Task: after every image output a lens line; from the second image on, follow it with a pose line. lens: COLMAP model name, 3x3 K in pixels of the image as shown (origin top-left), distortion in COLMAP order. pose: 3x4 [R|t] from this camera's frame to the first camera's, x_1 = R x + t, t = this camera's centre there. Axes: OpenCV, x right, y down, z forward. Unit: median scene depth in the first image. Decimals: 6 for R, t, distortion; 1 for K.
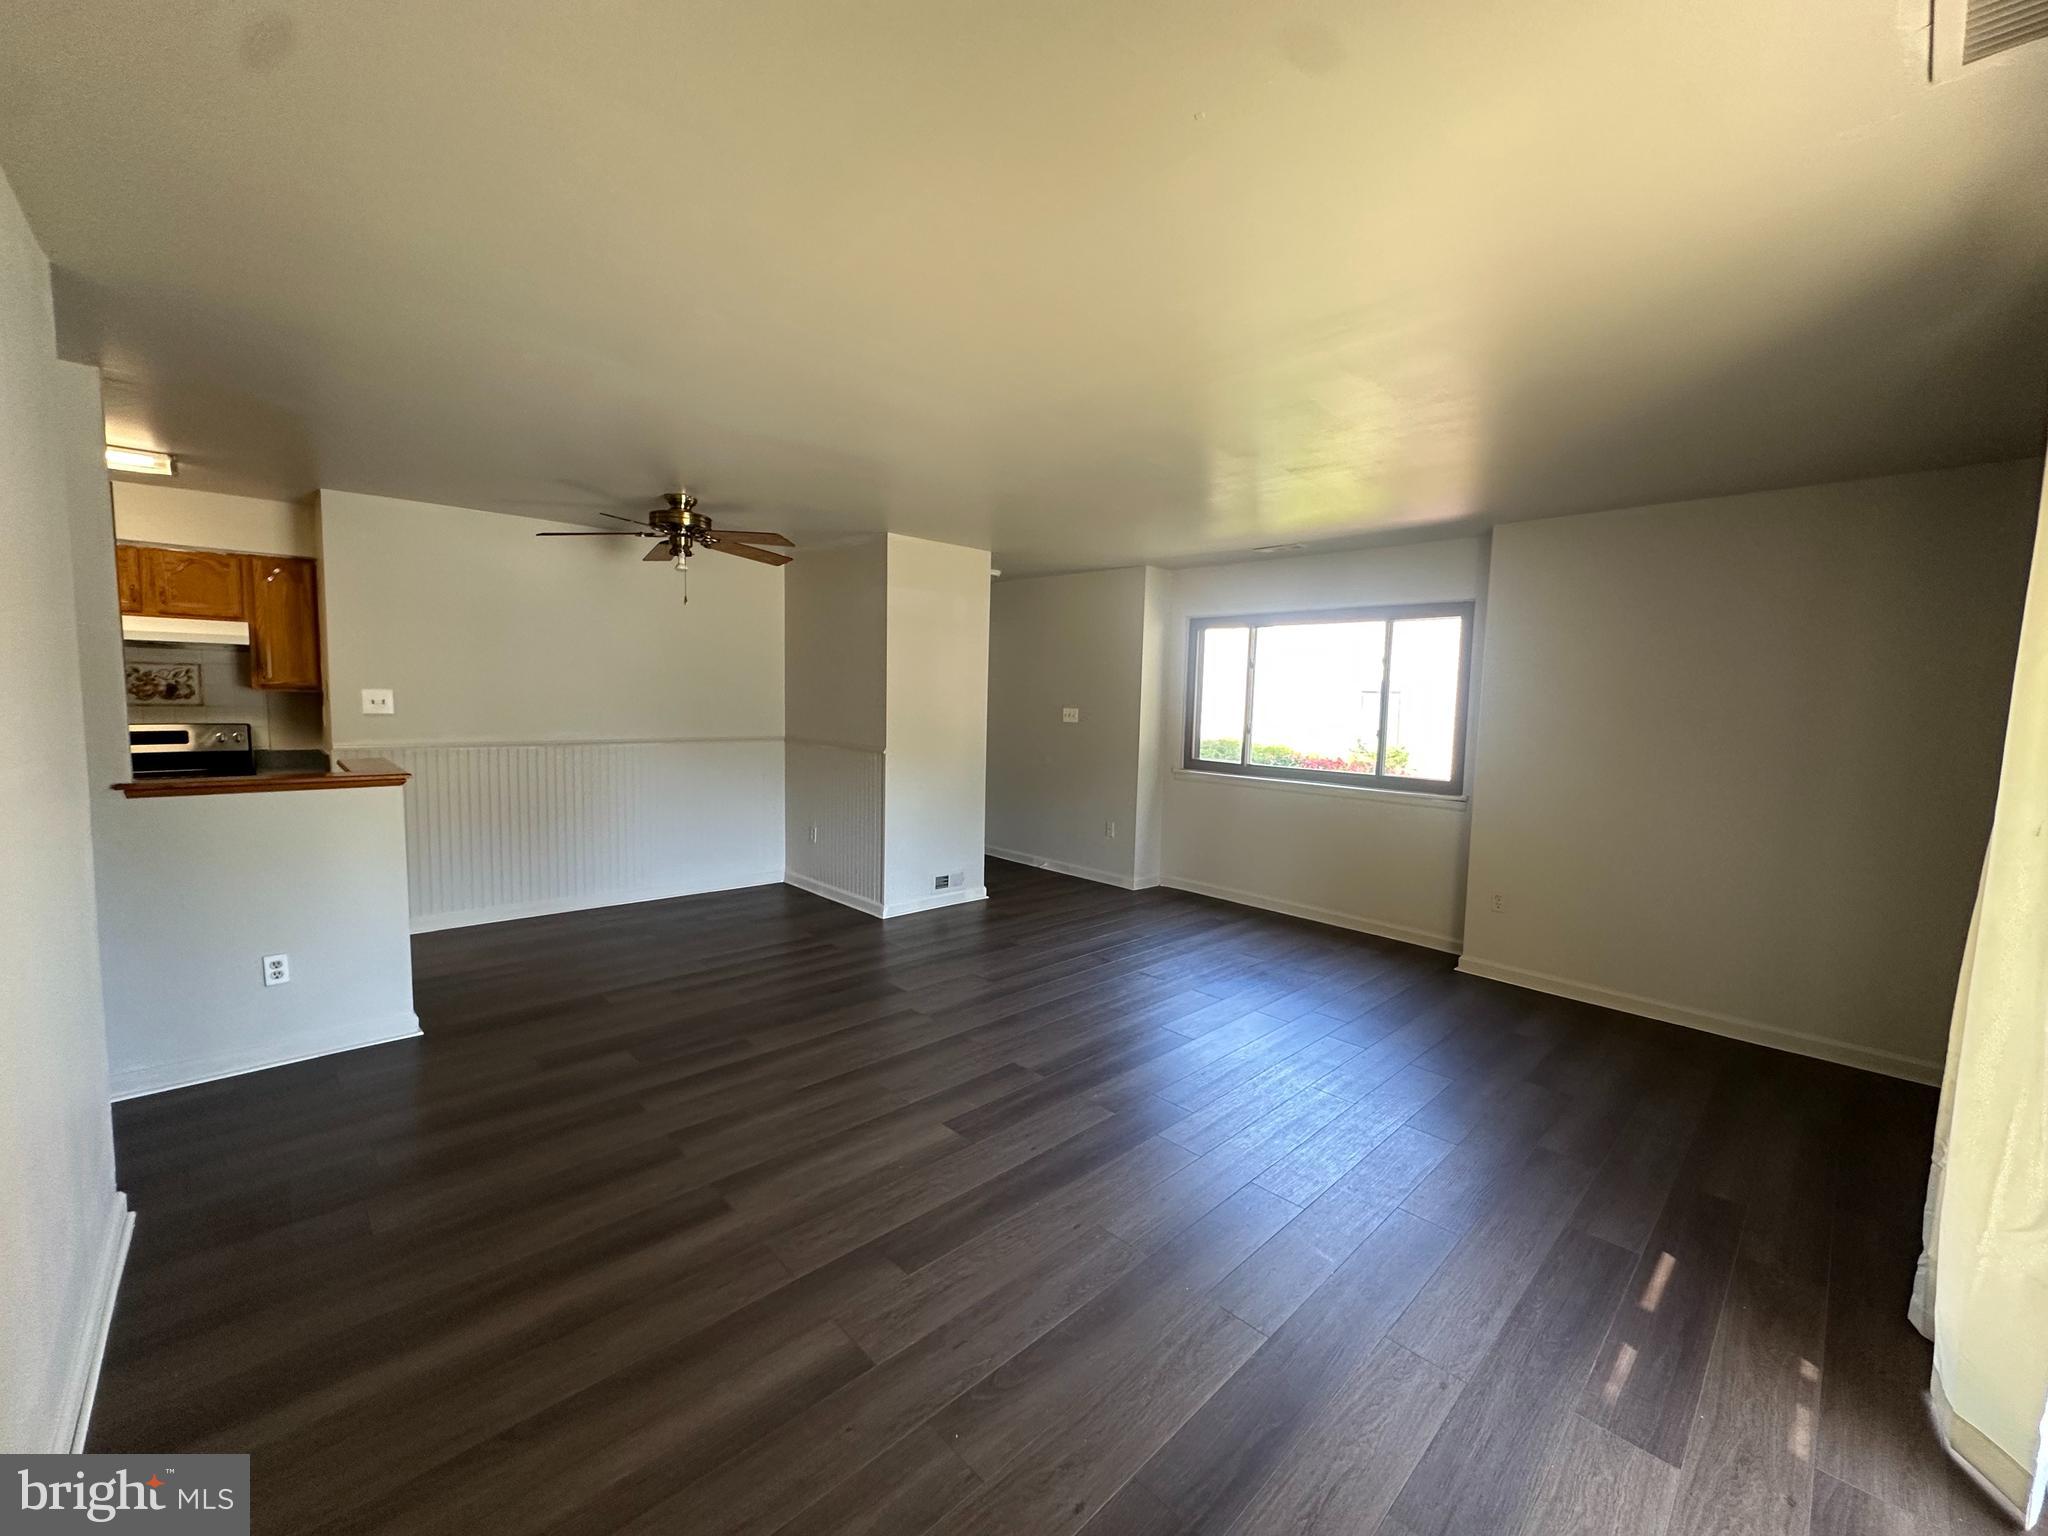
lens RADIAL K [[816.3, 0, 1022.0], [0, 816.3, 768.9], [0, 0, 1]] dist [-0.010071, -0.000173]
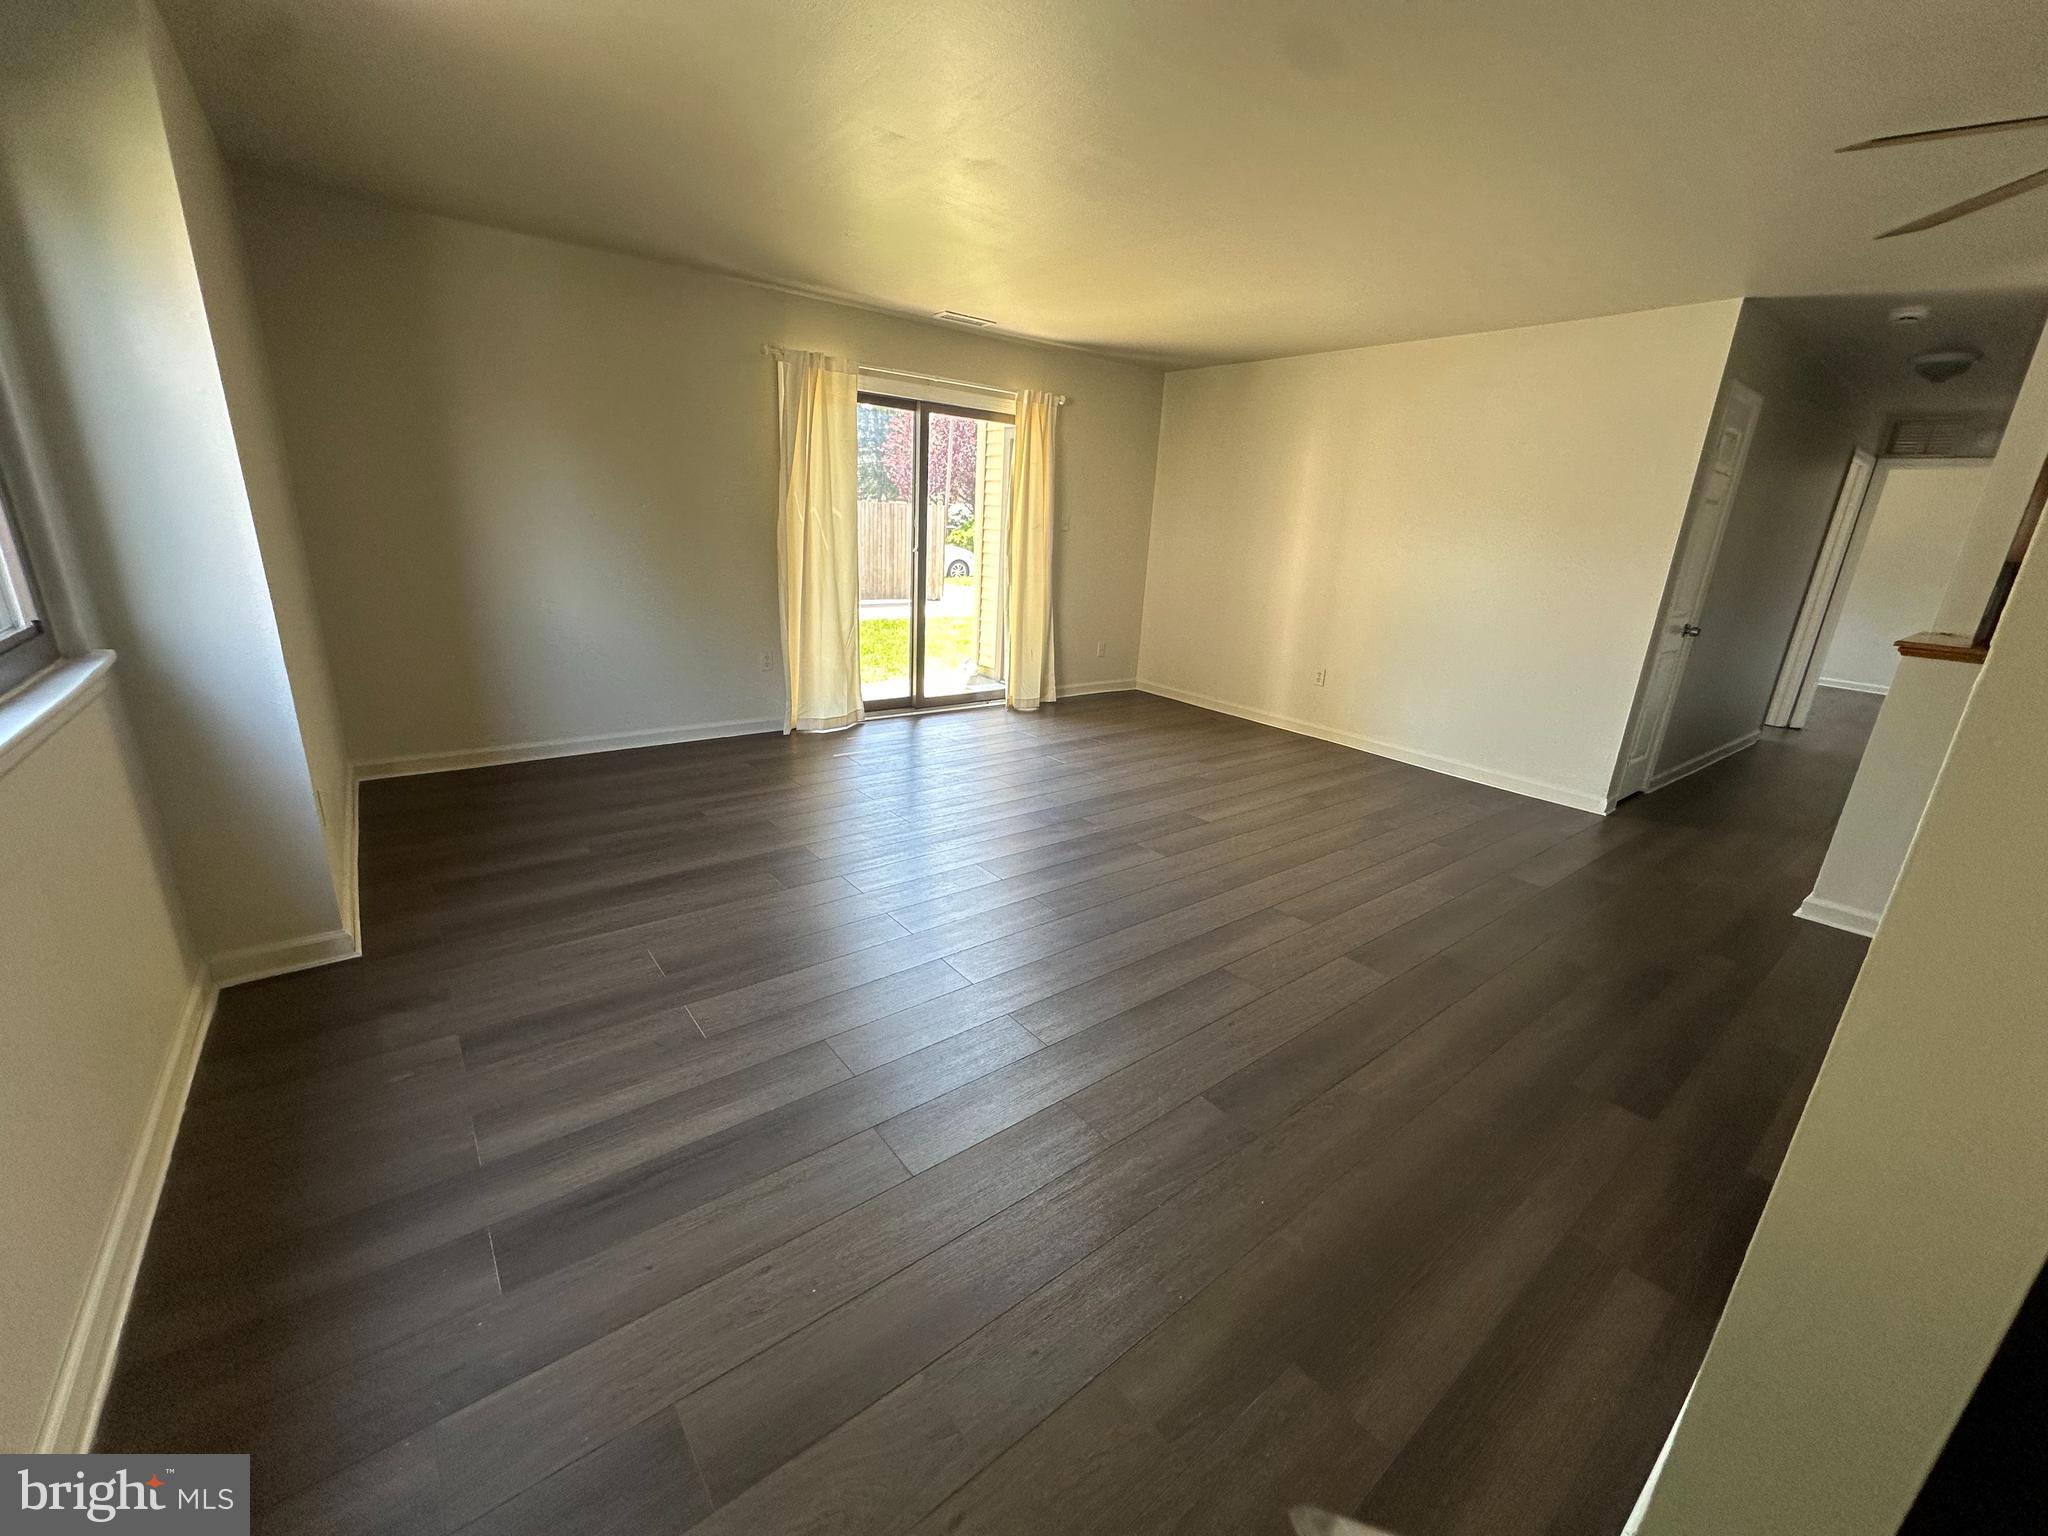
lens RADIAL K [[816.3, 0, 1027.1], [0, 816.3, 767.4], [0, 0, 1]] dist [-0.010071, -0.000173]
pose [[-0.992441, -0.101242, 0.069360, 0.109281], [-0.067136, 0.921003, 0.383727, -0.141584], [-0.102730, 0.376170, -0.920838, 1.975480]]
